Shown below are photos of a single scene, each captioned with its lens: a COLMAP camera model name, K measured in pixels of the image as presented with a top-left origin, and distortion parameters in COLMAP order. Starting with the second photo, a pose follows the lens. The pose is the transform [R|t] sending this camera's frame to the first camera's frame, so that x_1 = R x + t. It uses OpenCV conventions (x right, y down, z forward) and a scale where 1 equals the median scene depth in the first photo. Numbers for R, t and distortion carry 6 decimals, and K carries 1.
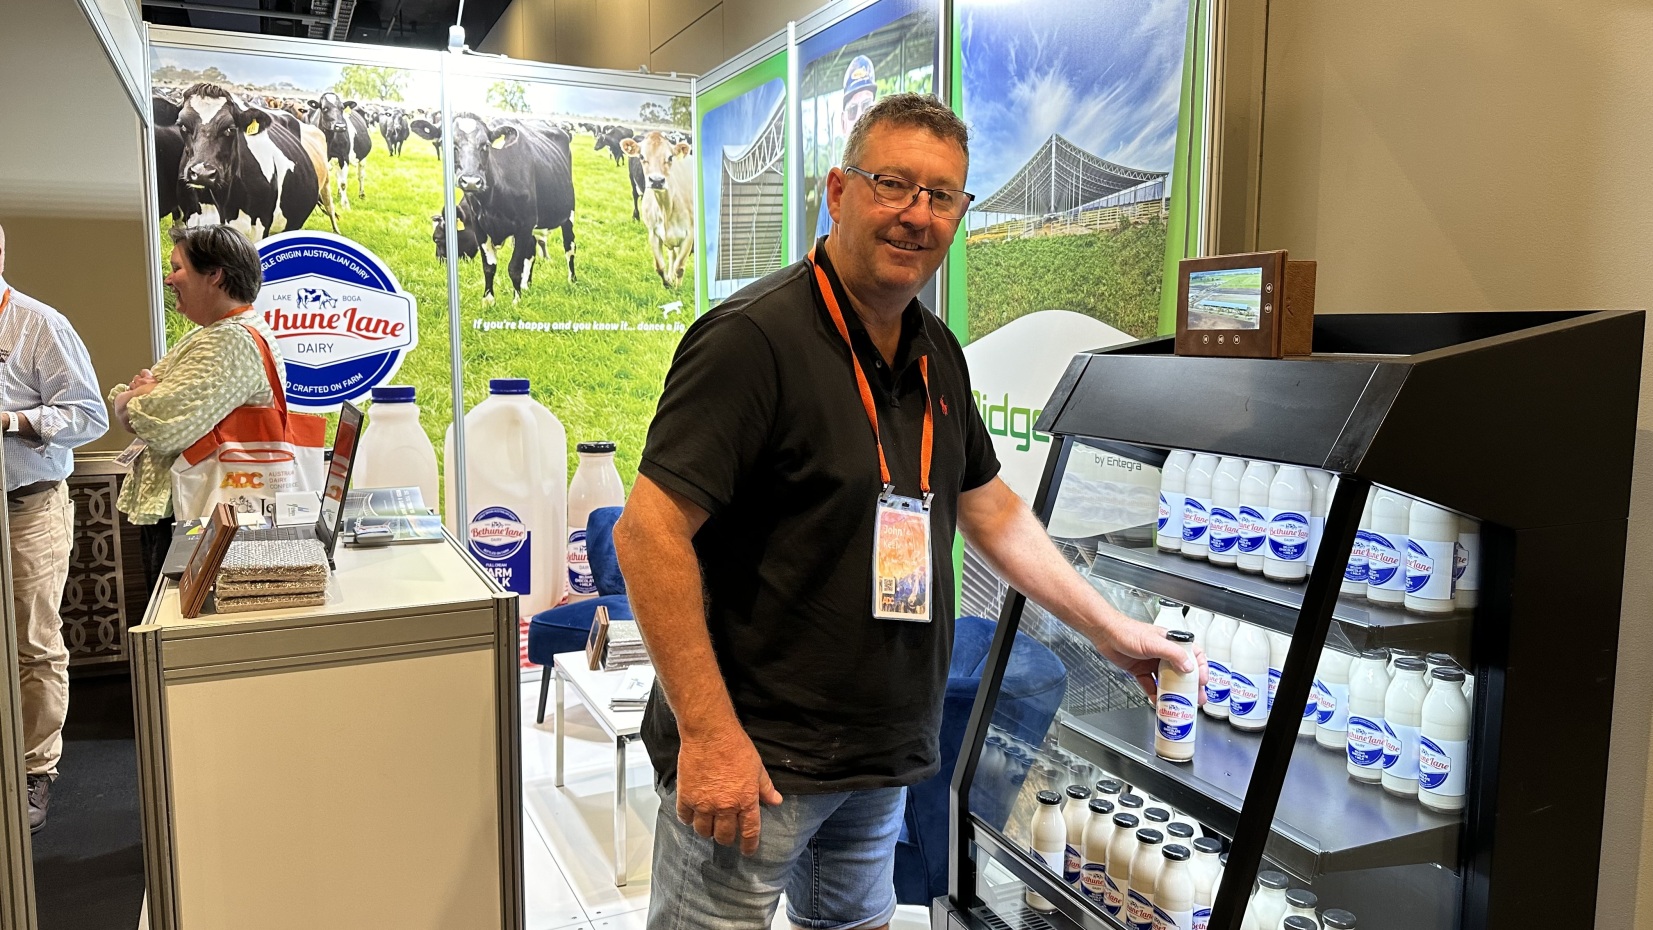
lens RADIAL K [[1204.7, 0, 826.5], [0, 1204.7, 465.0], [0, 0, 1]] dist [0.185222, -0.360156]
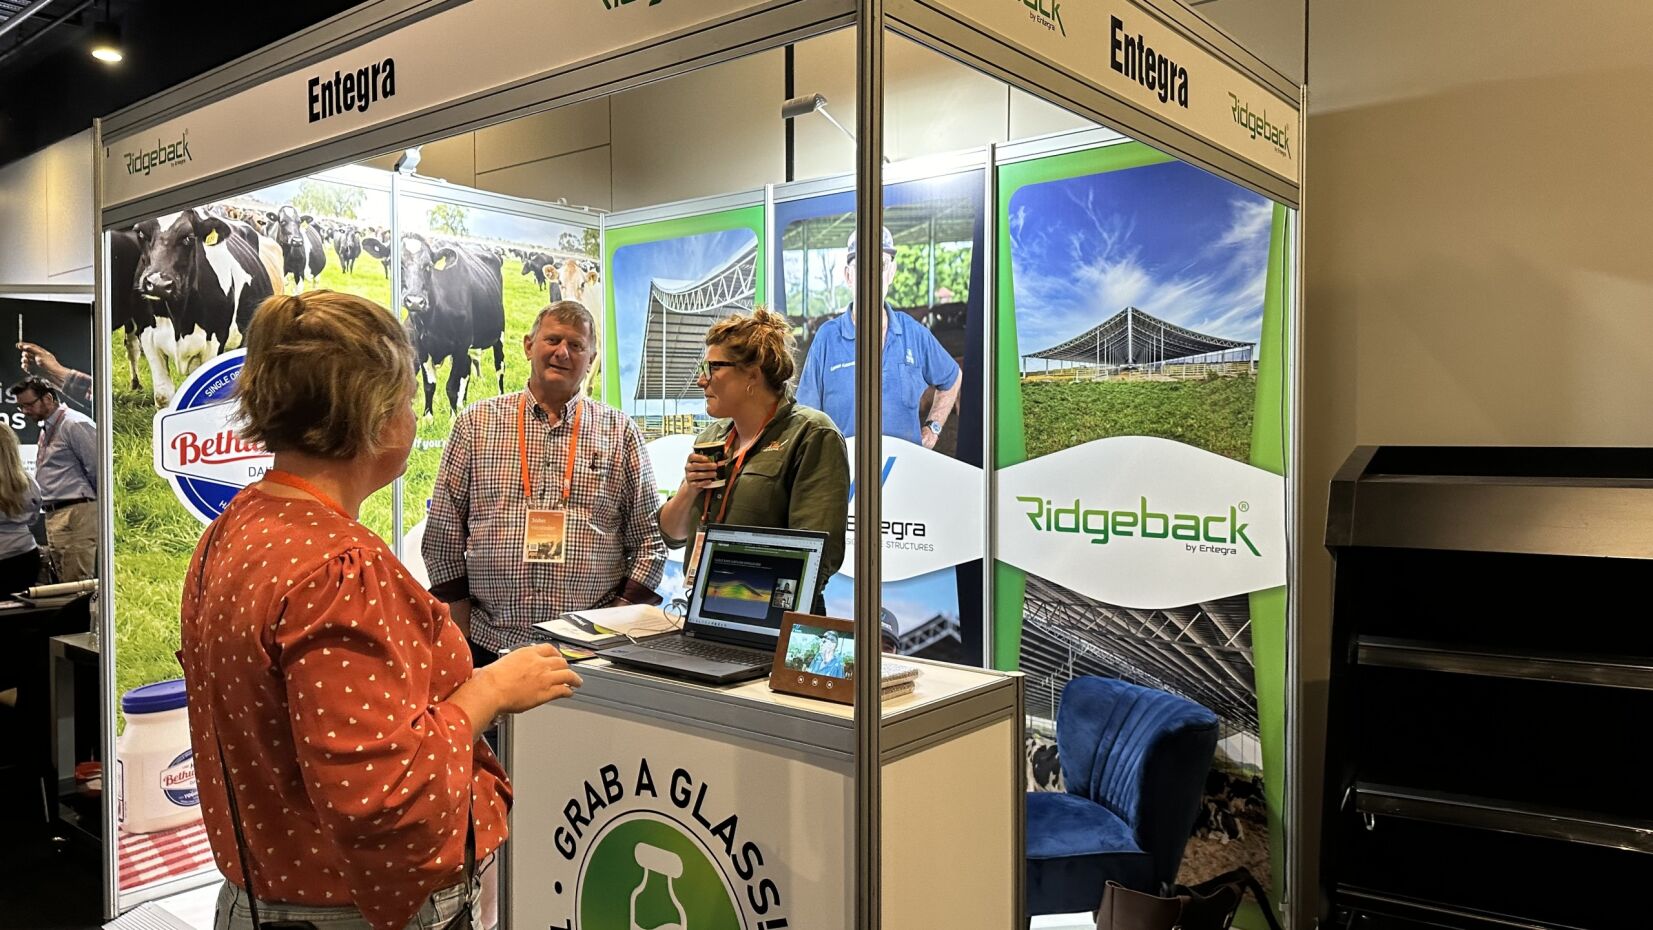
lens RADIAL K [[1204.7, 0, 826.5], [0, 1204.7, 465.0], [0, 0, 1]] dist [0.185222, -0.360156]
pose [[0.895911, -0.014934, 0.443982, -0.487309], [0.050991, 0.996286, -0.069385, -0.014411], [-0.441297, 0.084802, 0.893345, -0.025374]]
